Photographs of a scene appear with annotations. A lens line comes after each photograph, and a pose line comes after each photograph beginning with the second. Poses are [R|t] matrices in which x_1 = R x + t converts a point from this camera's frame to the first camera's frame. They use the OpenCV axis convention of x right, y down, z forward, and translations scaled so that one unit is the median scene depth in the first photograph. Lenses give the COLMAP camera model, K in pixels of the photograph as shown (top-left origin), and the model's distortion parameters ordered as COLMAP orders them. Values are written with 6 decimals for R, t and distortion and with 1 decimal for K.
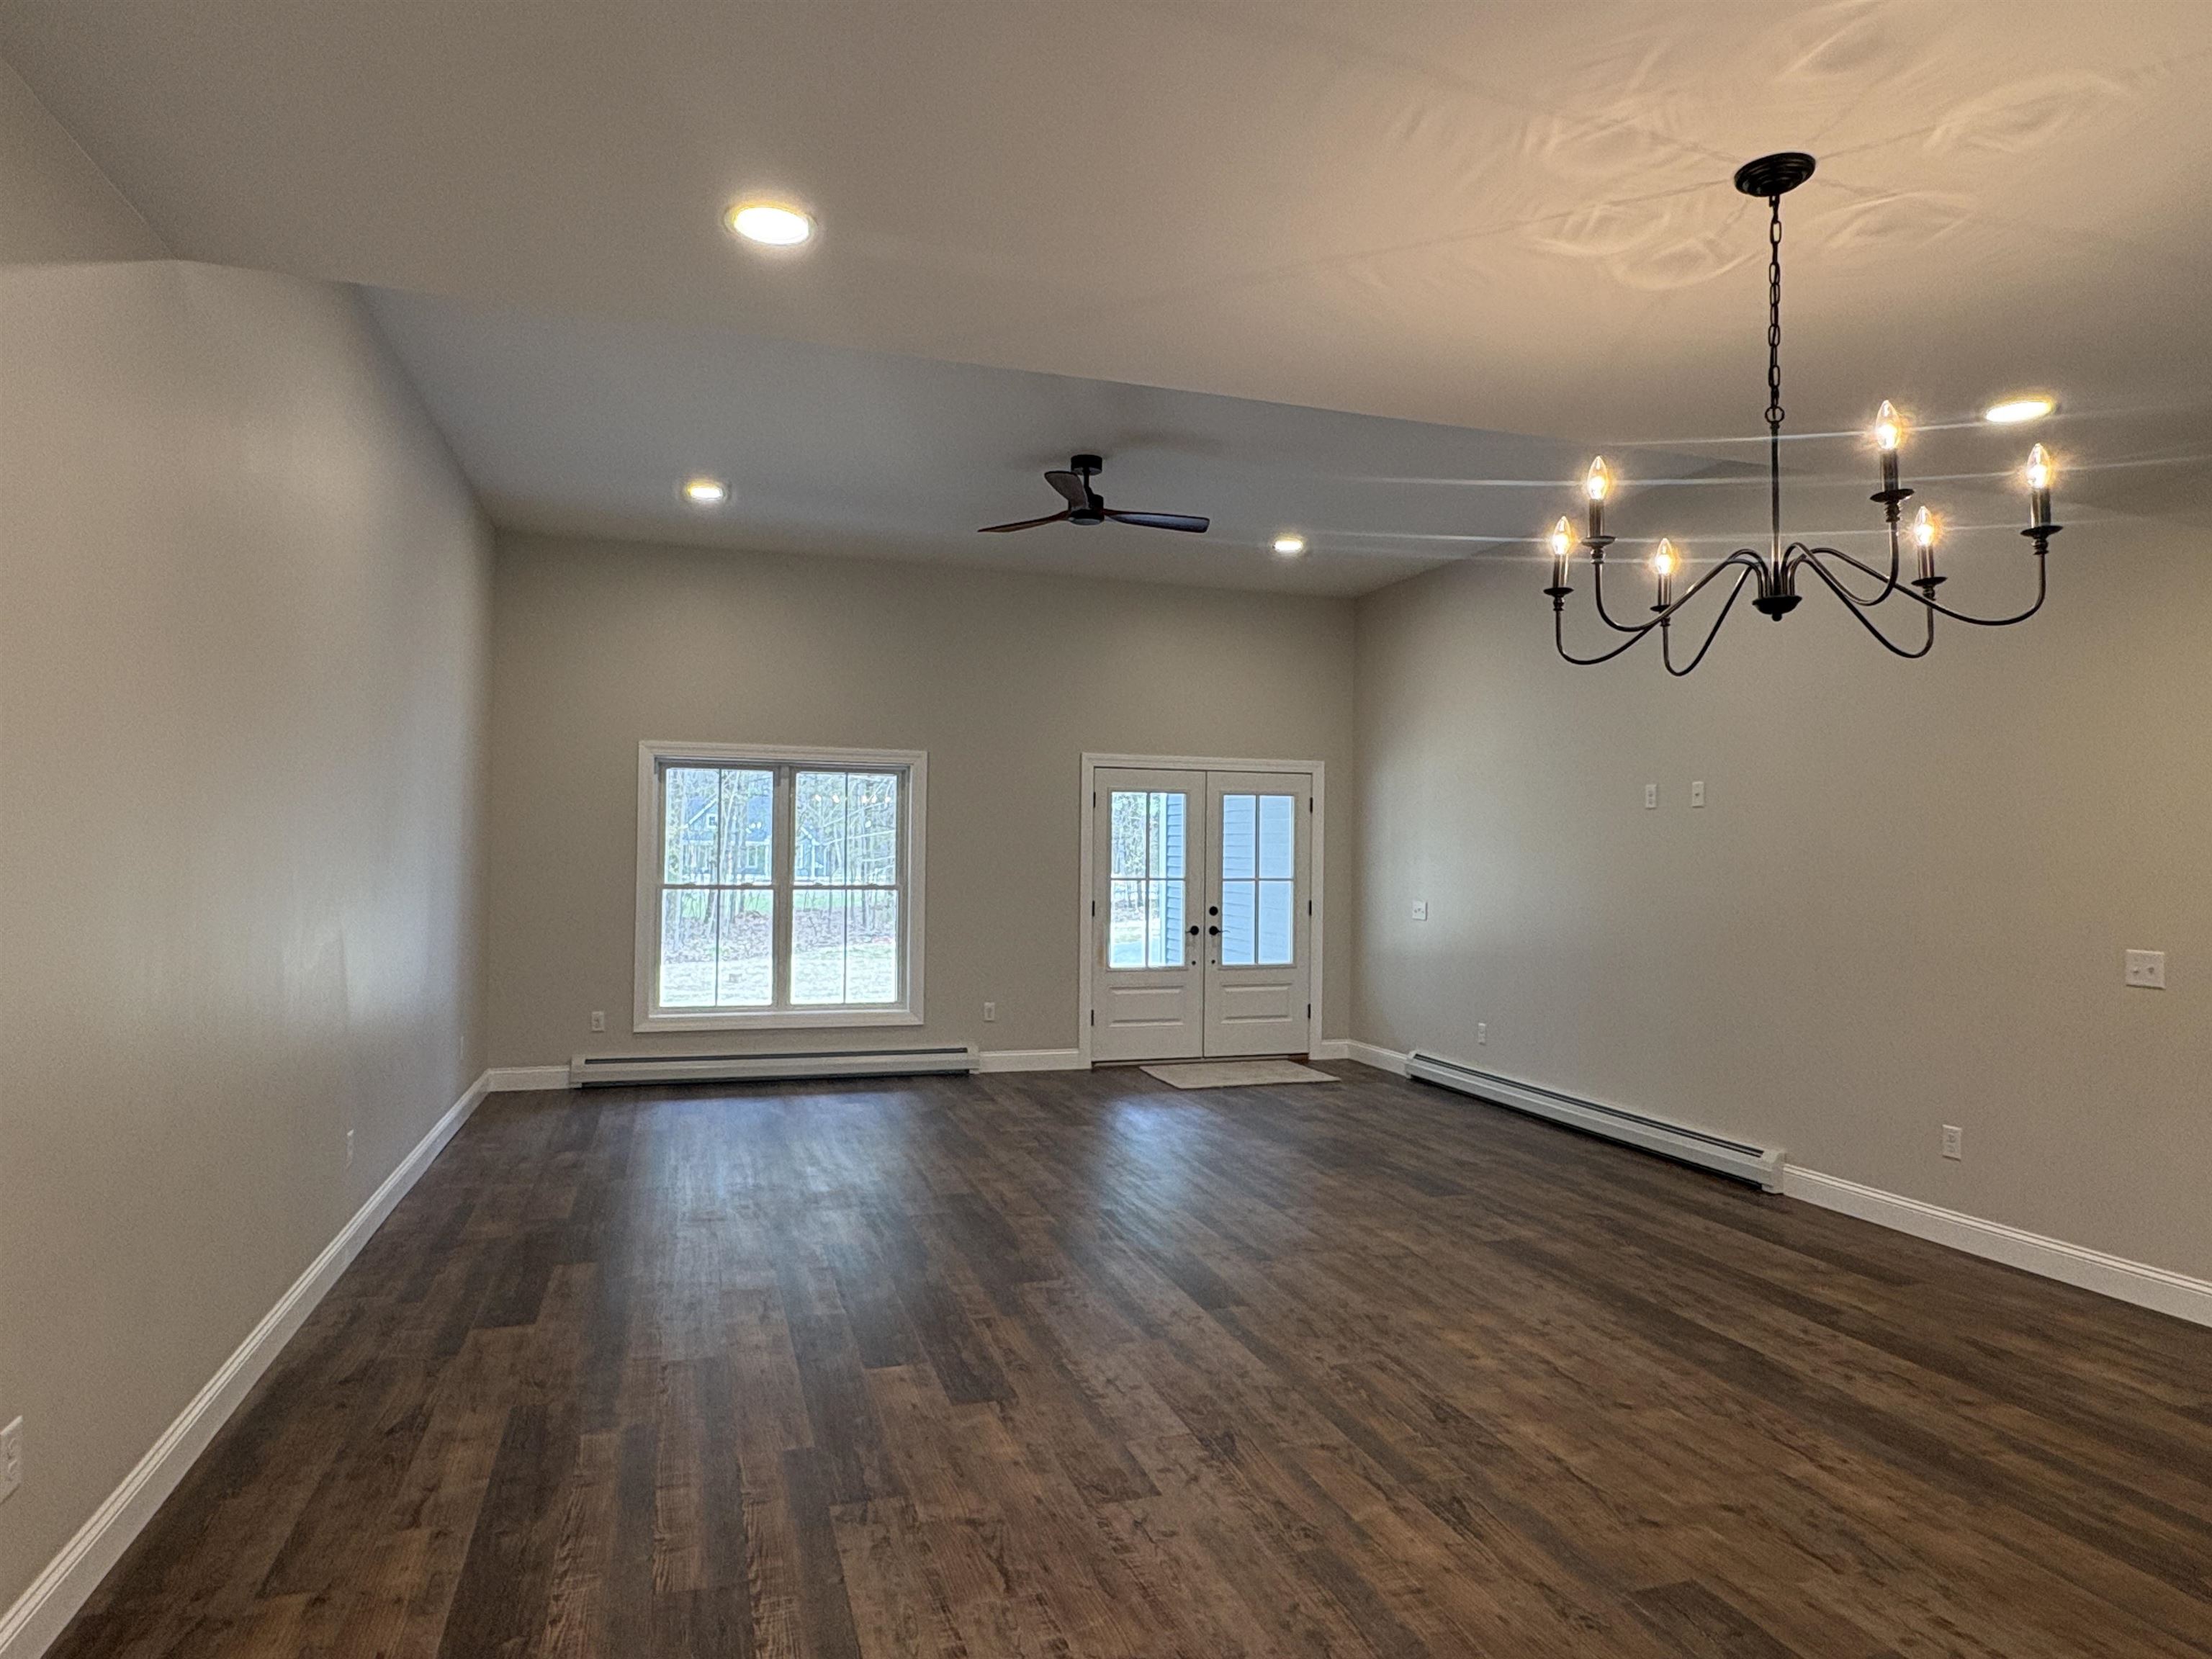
lens RADIAL K [[1321.5, 0, 1102.4], [0, 1321.5, 832.3], [0, 0, 1]] dist [0.000195, 0.002305]
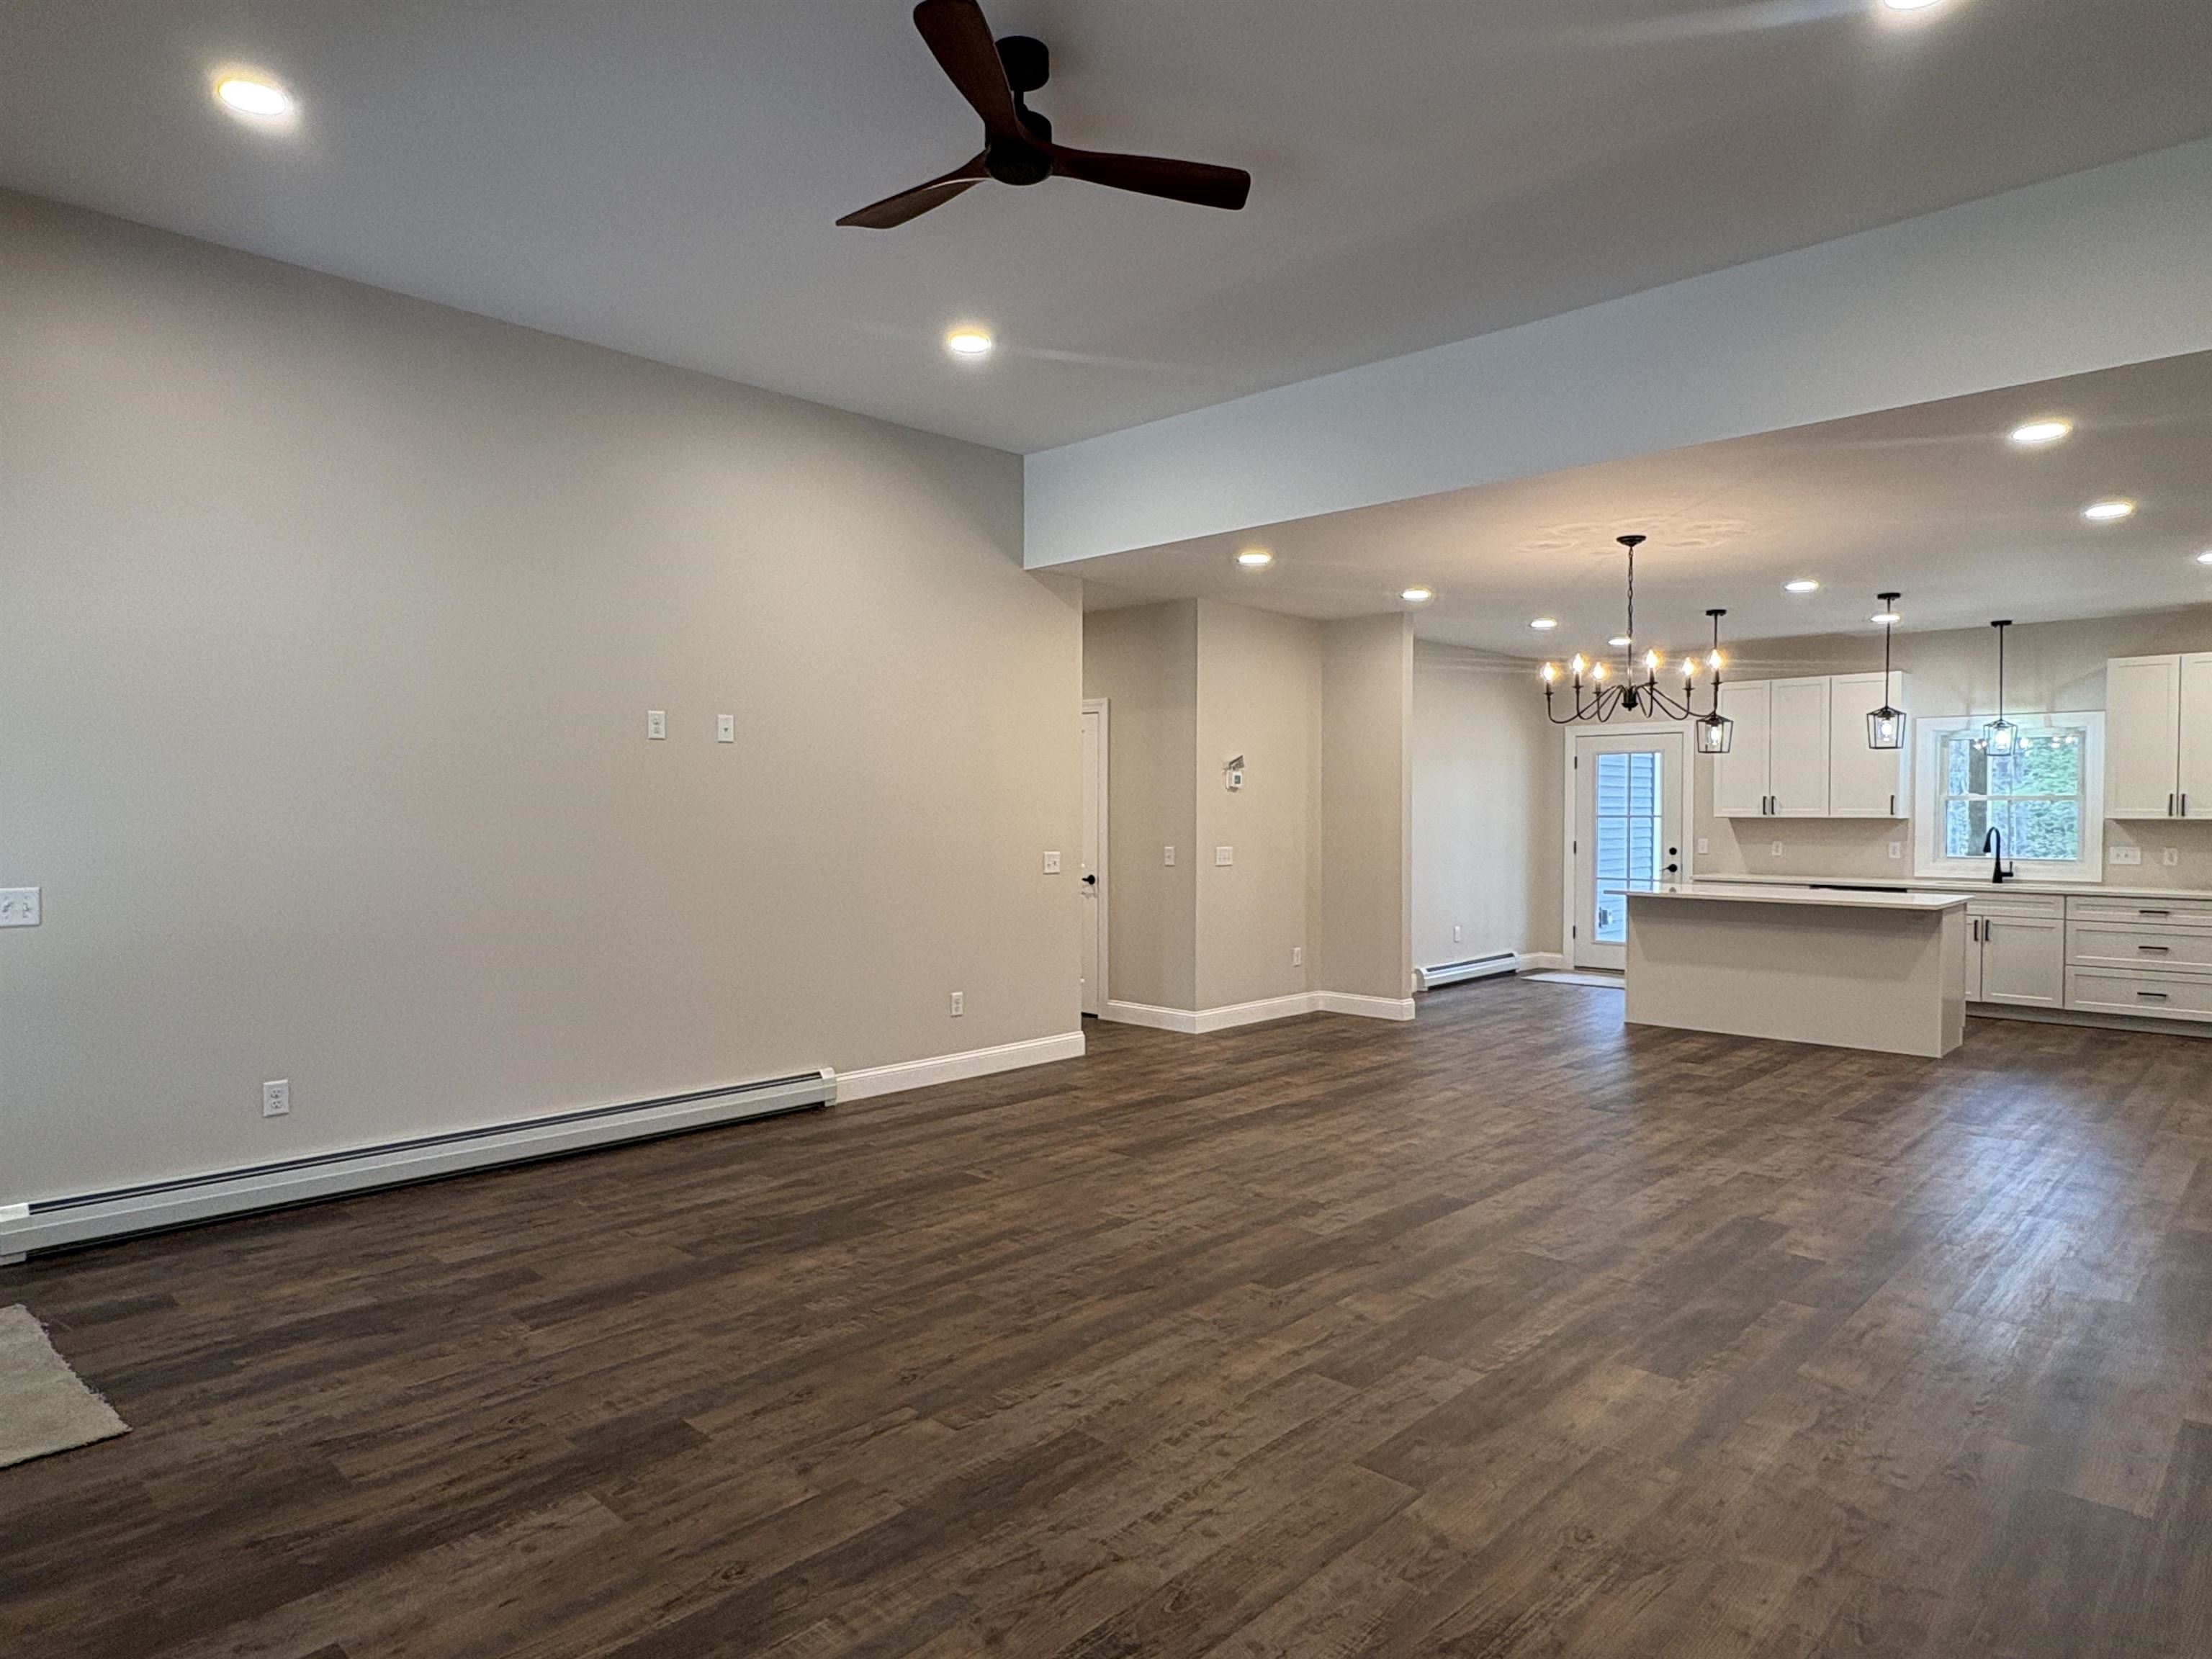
lens RADIAL K [[1321.4, 0, 1098.0], [0, 1321.4, 834.7], [0, 0, 1]] dist [-0.003805, 0.005287]
pose [[-0.475441, -0.031404, 0.879187, -0.754398], [-0.021564, 0.999478, 0.024039, 0.026658], [-0.879483, -0.007530, -0.475871, 1.829382]]
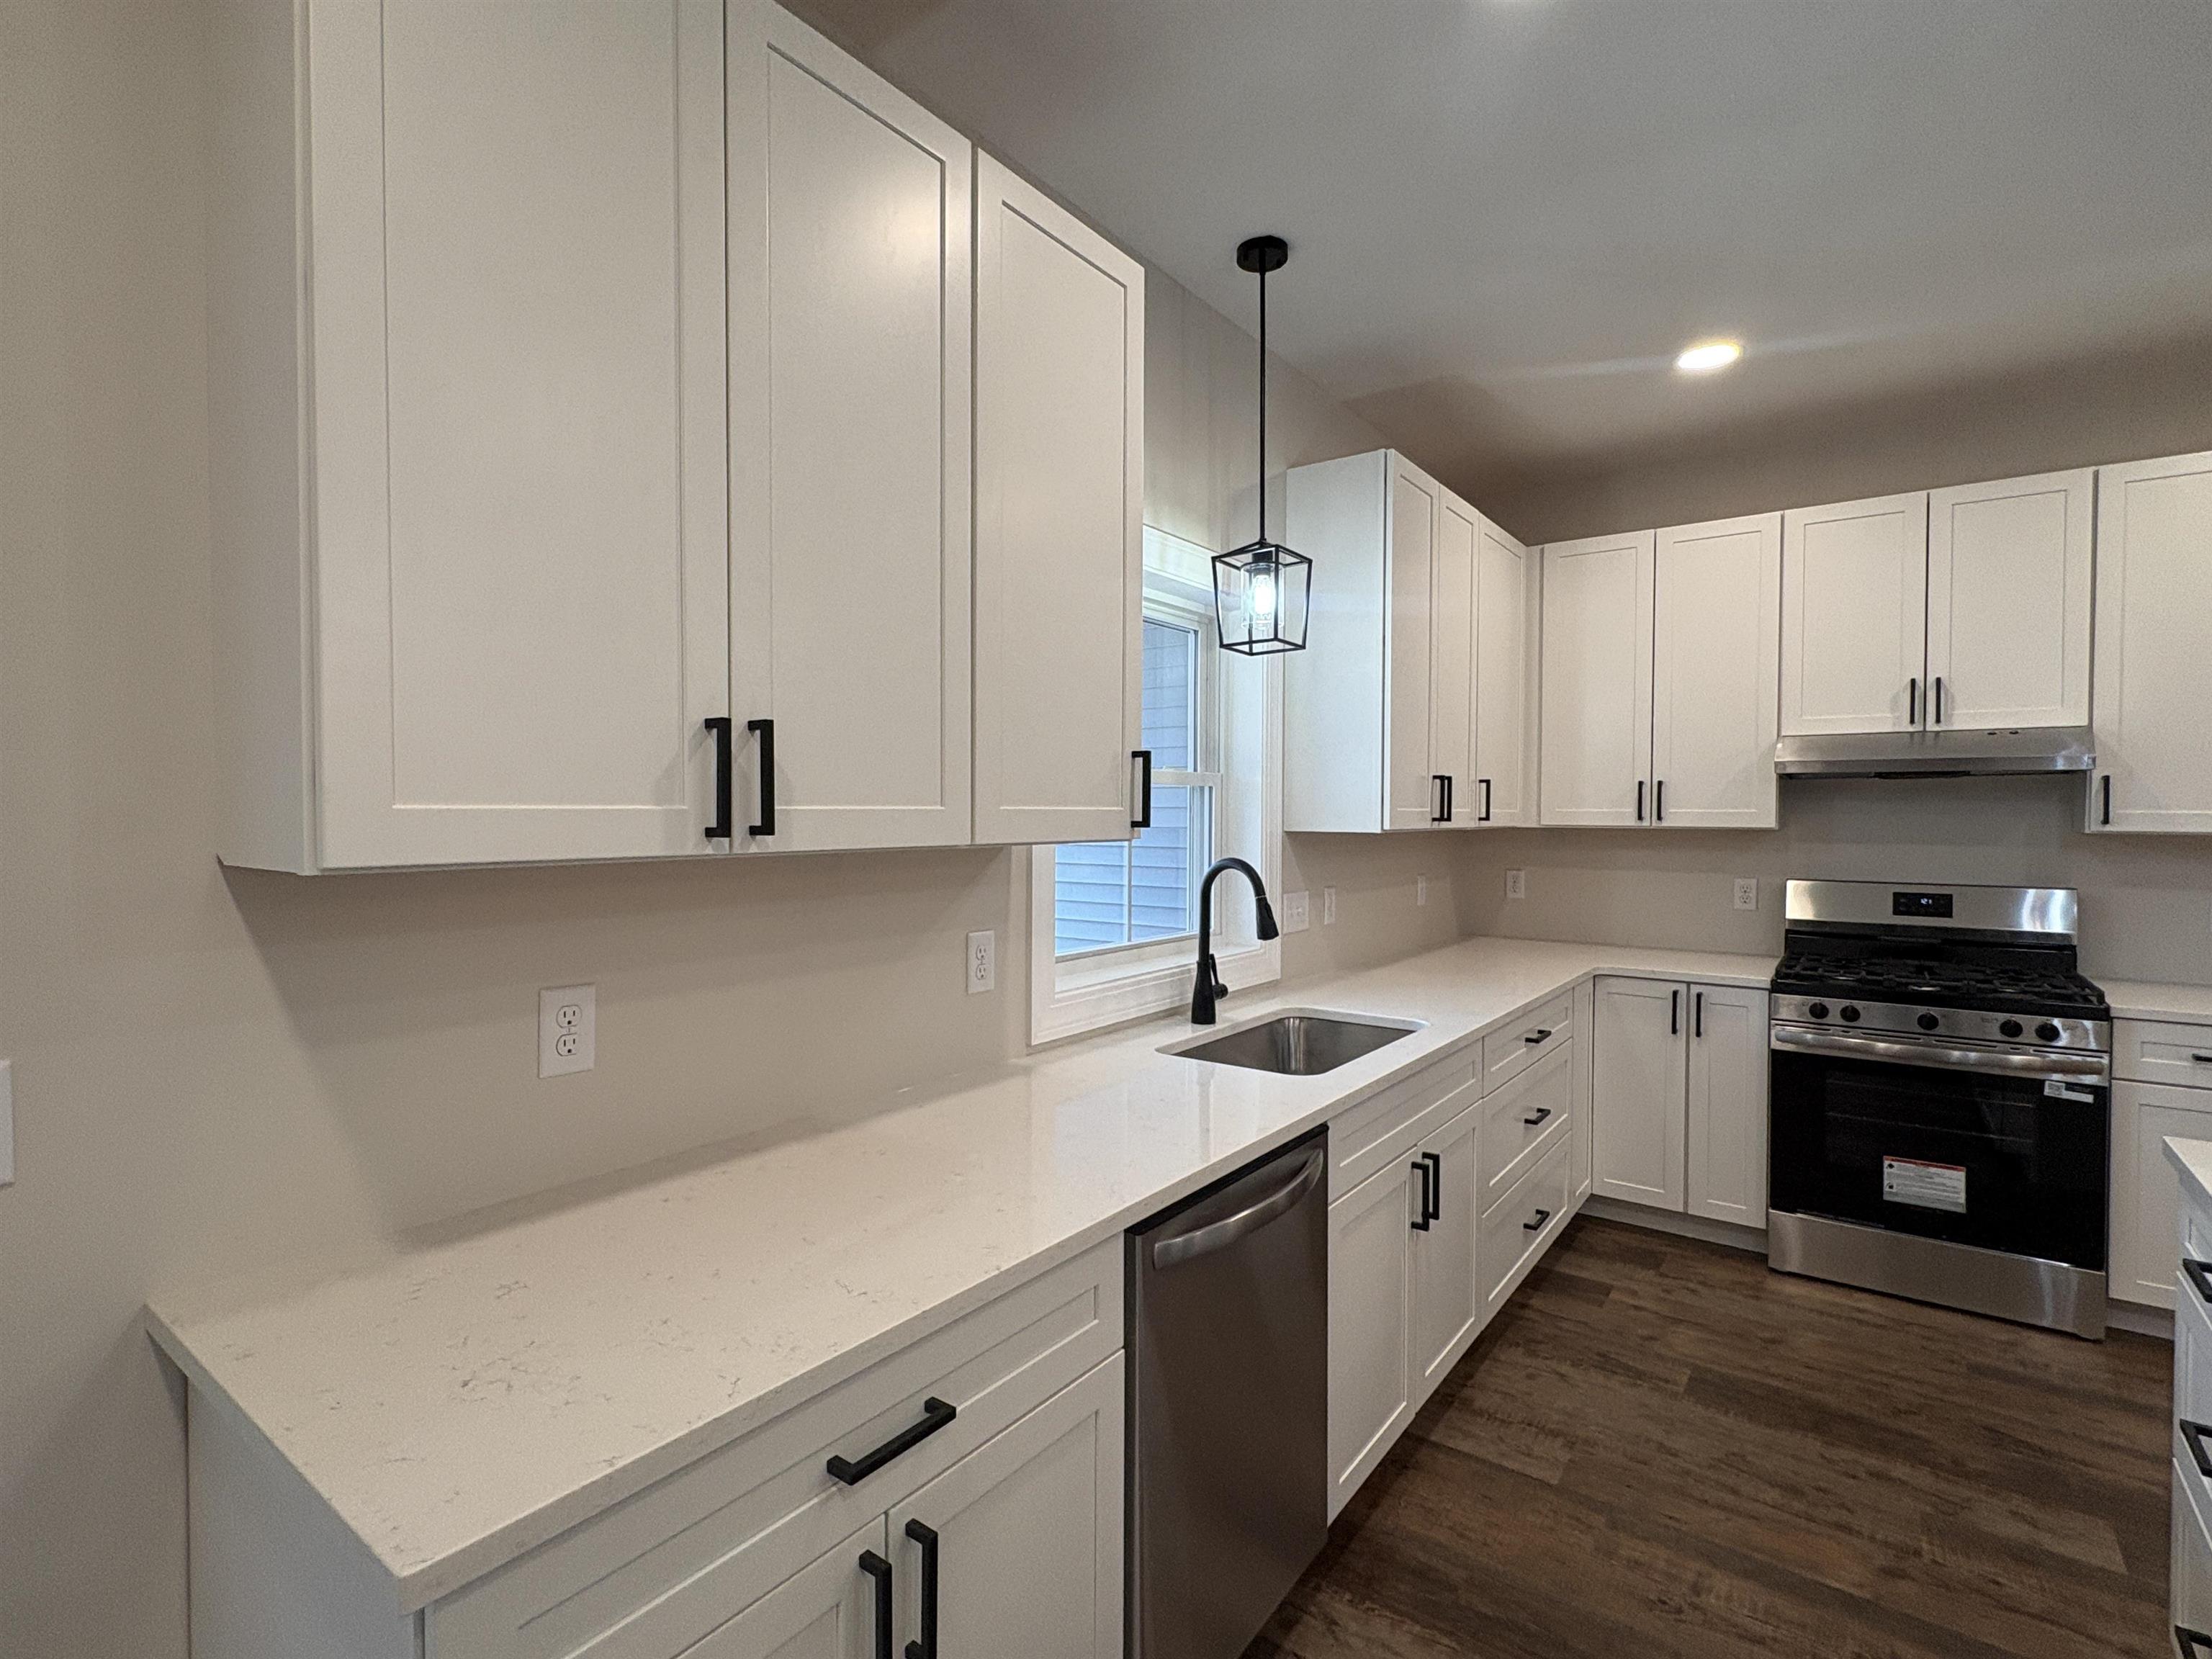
lens RADIAL K [[1052.3, 0, 1102.8], [0, 1052.3, 831.1], [0, 0, 1]] dist [0.000623, -0.000163]
pose [[-0.814551, -0.004464, -0.580075, 0.875503], [-0.003196, 0.999990, -0.003208, 0.020227], [0.580084, -0.000759, -0.814557, -0.094125]]
